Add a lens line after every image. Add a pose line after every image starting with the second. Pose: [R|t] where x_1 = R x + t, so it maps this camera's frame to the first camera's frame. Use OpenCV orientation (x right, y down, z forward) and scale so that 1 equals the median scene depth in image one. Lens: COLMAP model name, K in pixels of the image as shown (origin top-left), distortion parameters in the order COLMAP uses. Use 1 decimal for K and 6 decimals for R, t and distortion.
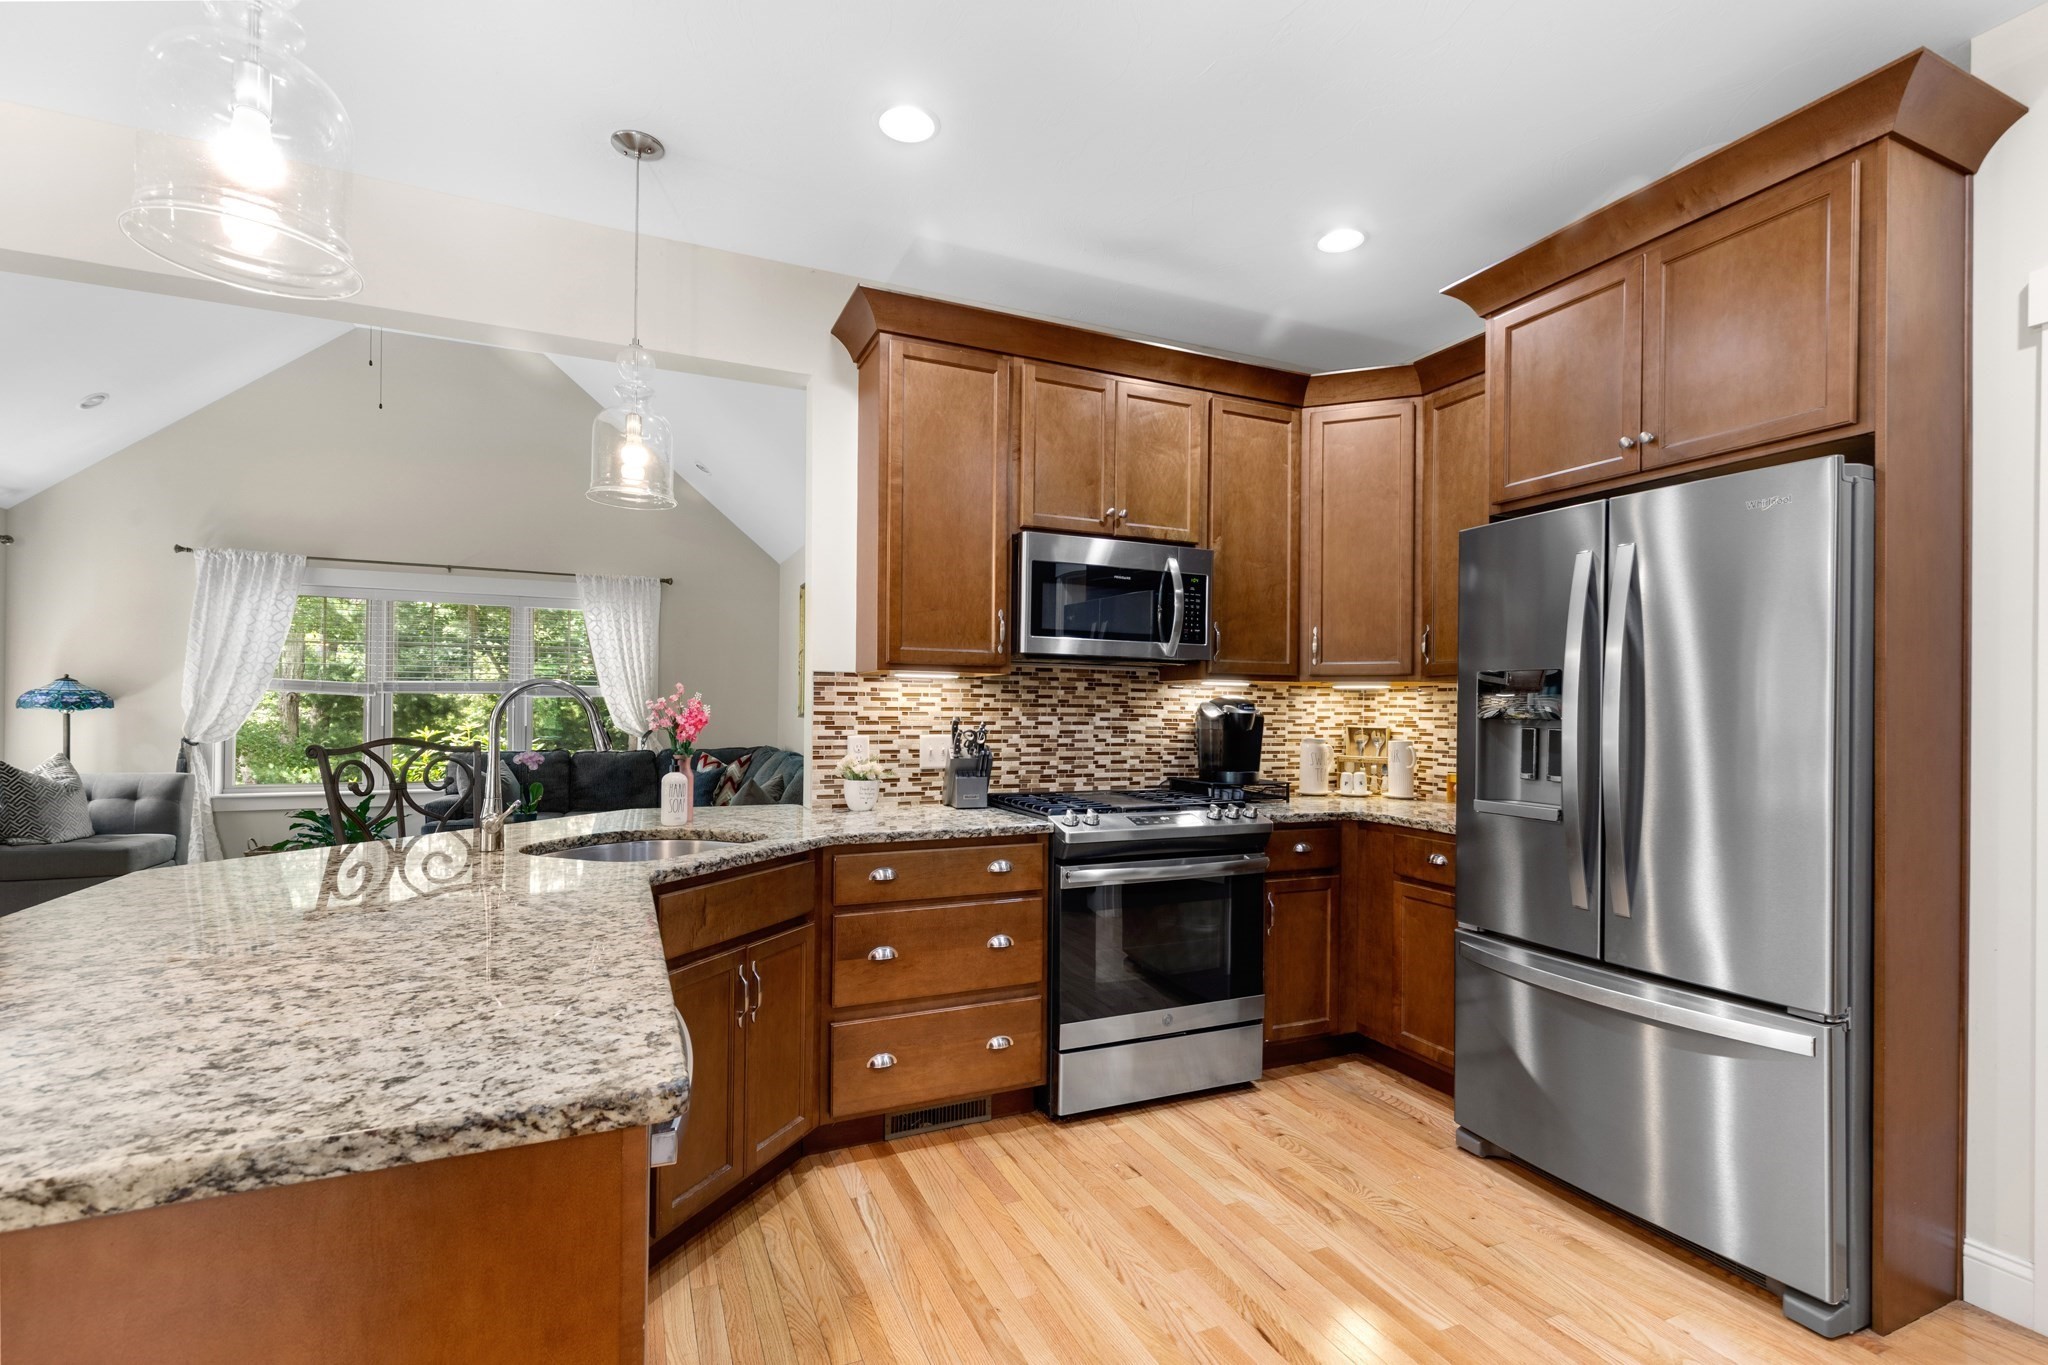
lens RADIAL K [[934.4, 0, 1030.2], [0, 934.4, 693.9], [0, 0, 1]] dist [0.016479, -0.011495]
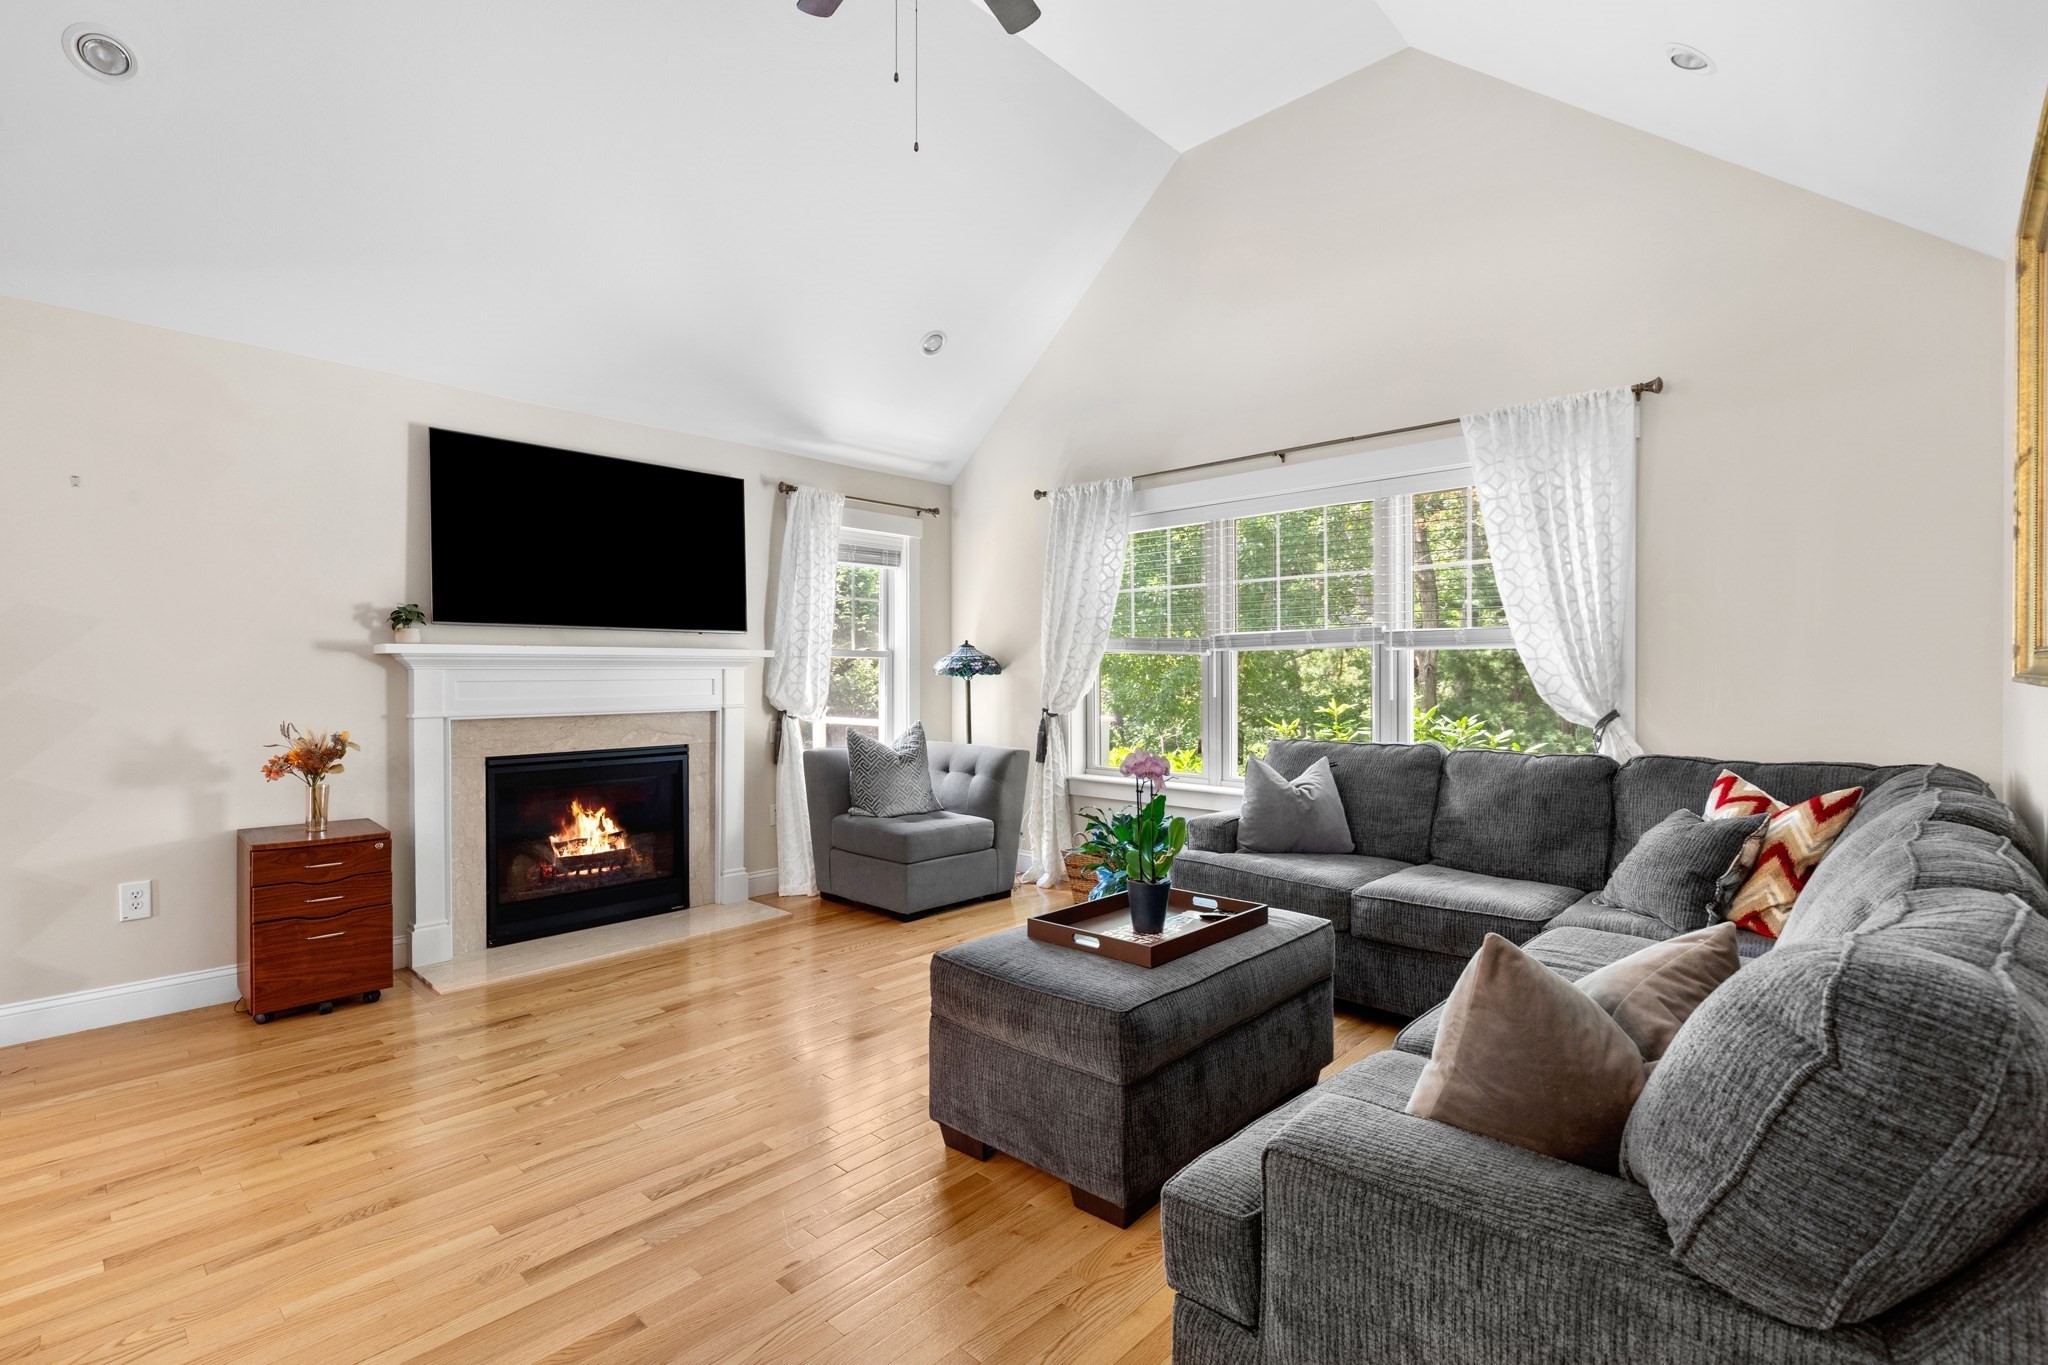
lens RADIAL K [[934.4, 0, 1030.2], [0, 934.4, 693.9], [0, 0, 1]] dist [0.016479, -0.011495]
pose [[0.372070, 0.008920, -0.928162, -0.149995], [0.020005, 0.999644, 0.017626, 0.030117], [0.927989, -0.025126, 0.371759, 1.109798]]
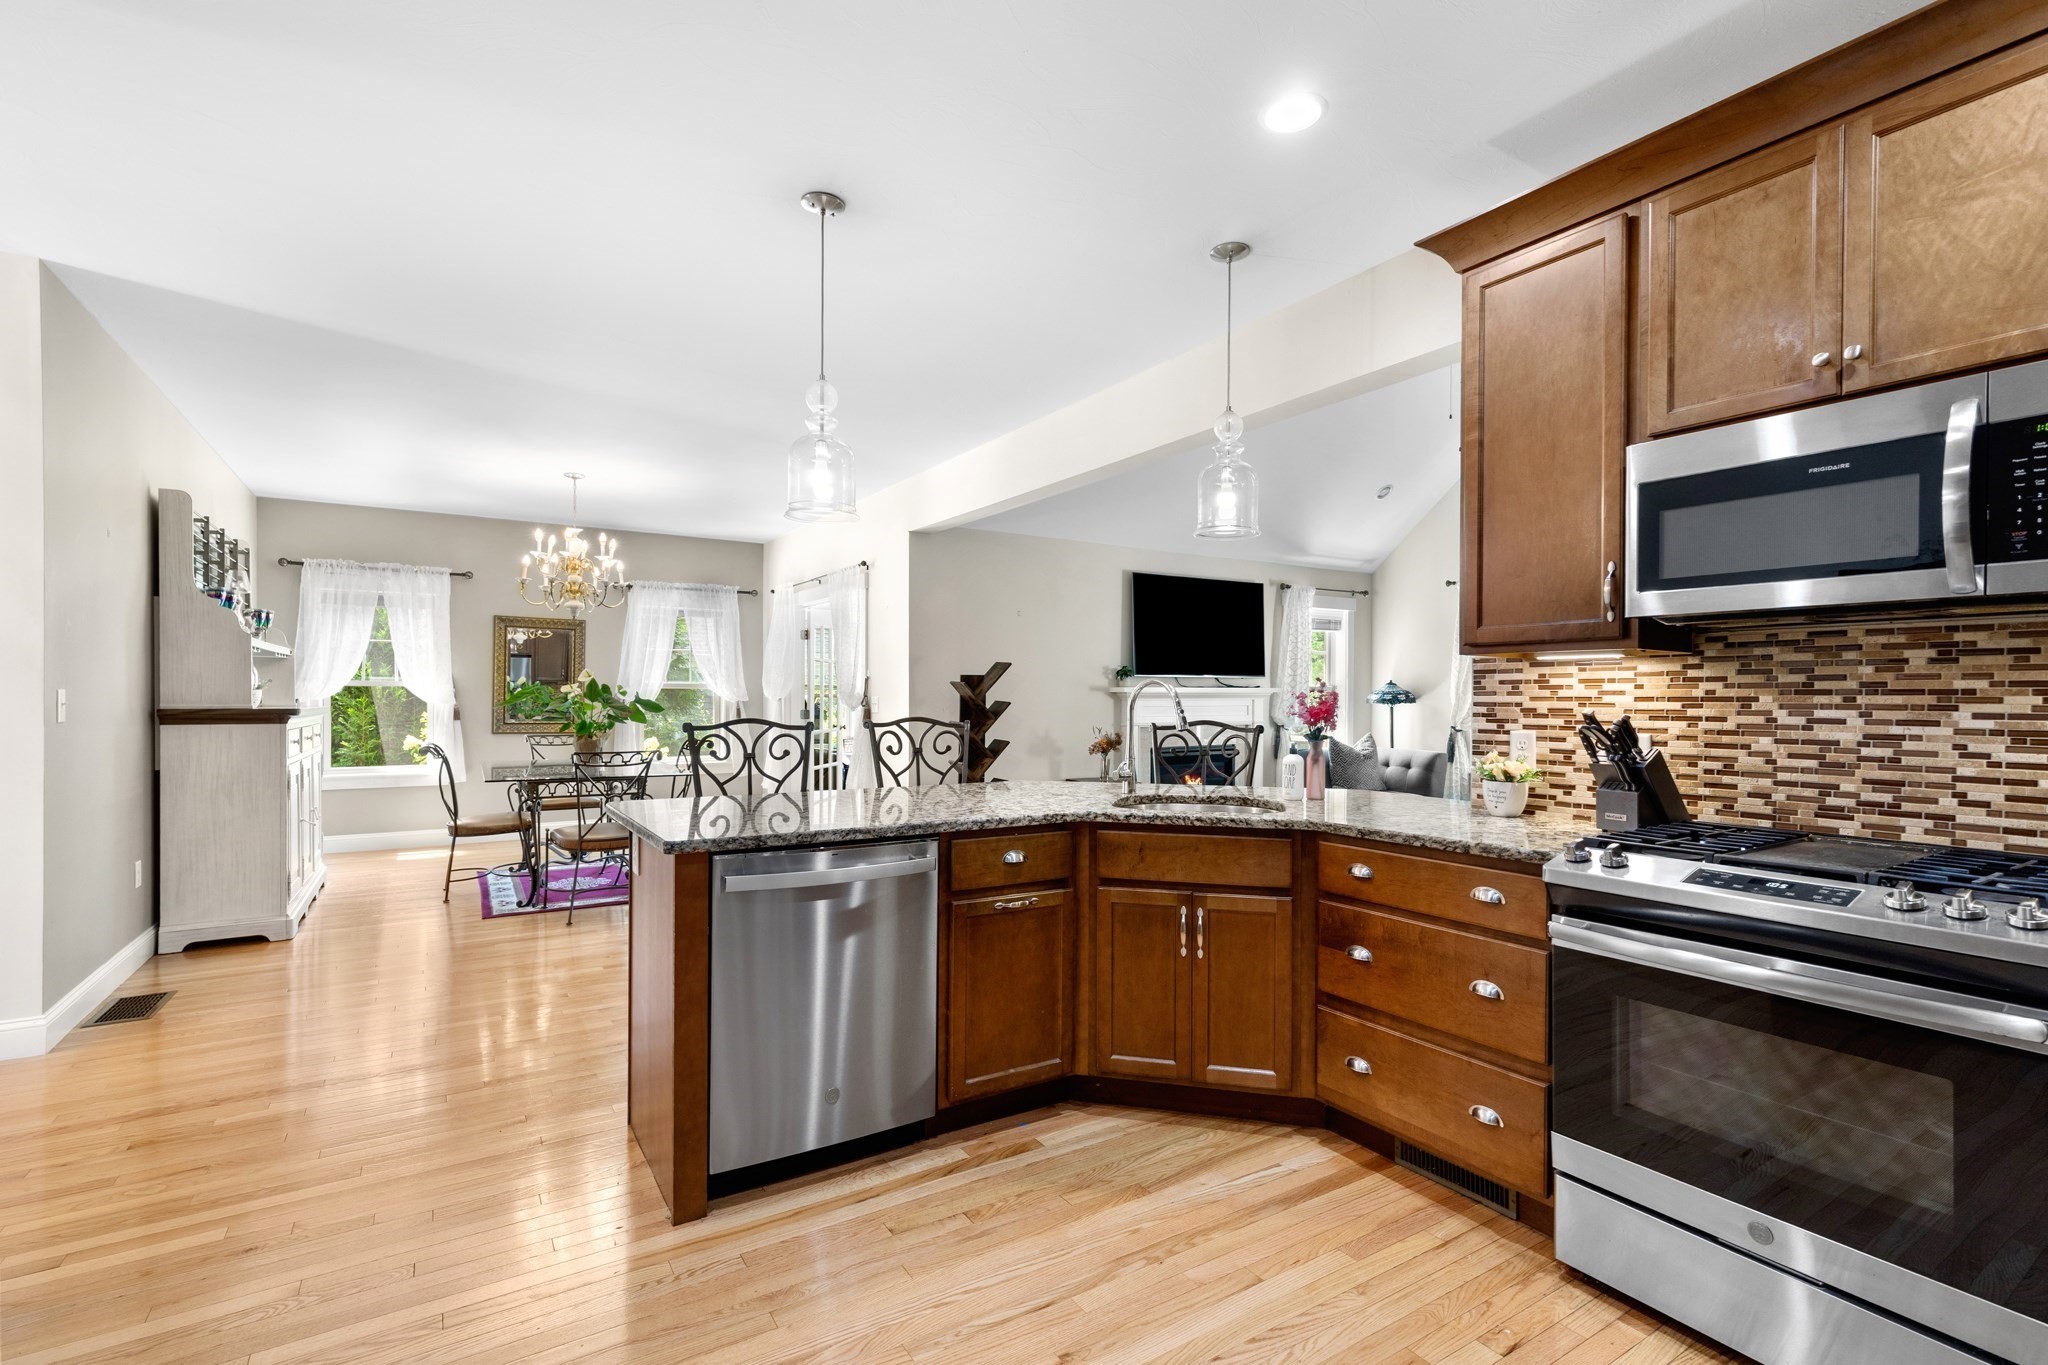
lens RADIAL K [[934.4, 0, 1030.2], [0, 934.4, 693.9], [0, 0, 1]] dist [0.016479, -0.011495]
pose [[0.127596, -0.012284, -0.991750, 0.559407], [0.014777, 0.999836, -0.010483, 0.012207], [0.991716, -0.013317, 0.127757, 0.403876]]
